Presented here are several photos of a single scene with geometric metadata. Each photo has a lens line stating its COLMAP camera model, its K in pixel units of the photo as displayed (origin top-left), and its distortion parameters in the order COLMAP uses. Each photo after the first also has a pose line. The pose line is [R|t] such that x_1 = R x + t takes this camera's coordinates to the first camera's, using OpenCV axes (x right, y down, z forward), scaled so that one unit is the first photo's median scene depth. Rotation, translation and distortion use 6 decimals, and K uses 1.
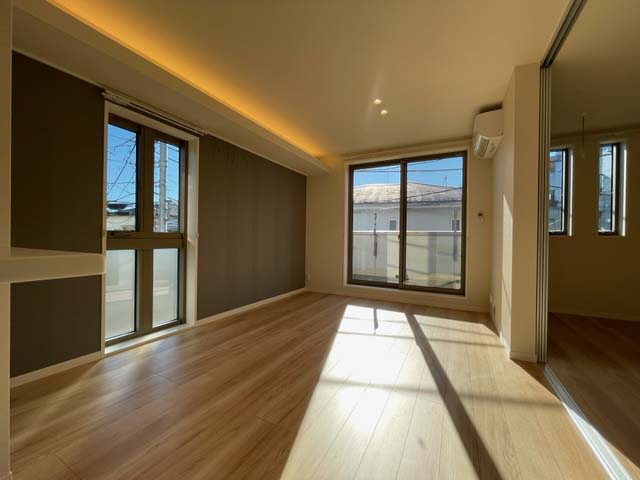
lens RADIAL K [[258.7, 0, 319.7], [0, 258.7, 239.9], [0, 0, 1]] dist [-0.001137, -0.000378]
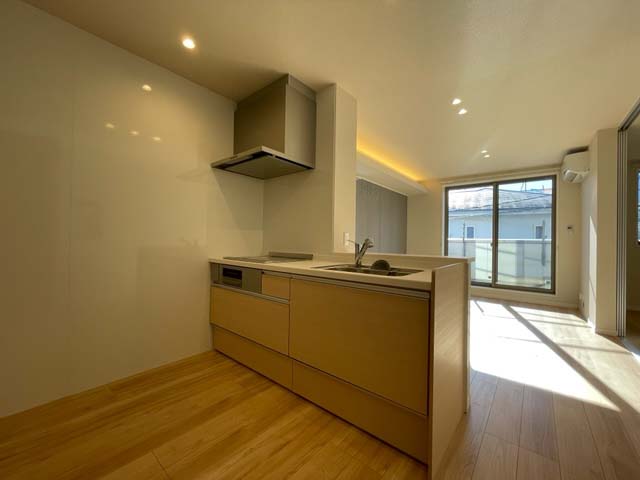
lens RADIAL K [[258.7, 0, 320.3], [0, 258.7, 238.4], [0, 0, 1]] dist [-0.001137, -0.000378]
pose [[0.978040, 0.001898, -0.208409, -0.268767], [-0.005486, 0.999847, -0.016636, -0.020707], [0.208345, 0.017414, 0.977900, -0.425712]]
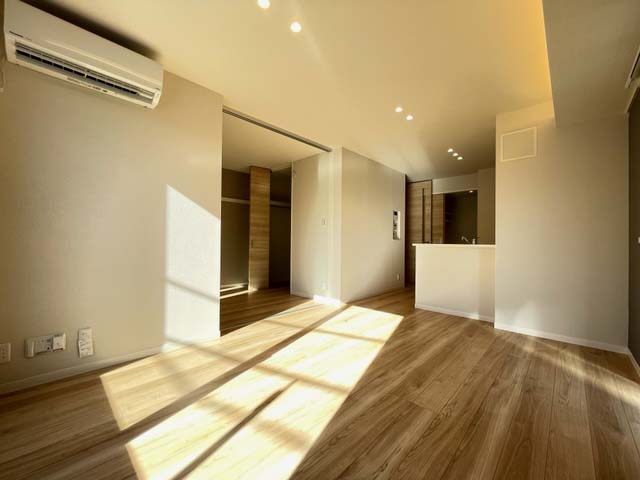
lens RADIAL K [[258.7, 0, 320.0], [0, 258.7, 239.3], [0, 0, 1]] dist [-0.001137, -0.000378]
pose [[-0.959716, -0.020485, 0.280224, -0.021659], [-0.023533, 0.999695, -0.007516, 0.002539], [-0.279985, -0.013807, -0.959905, 1.185338]]
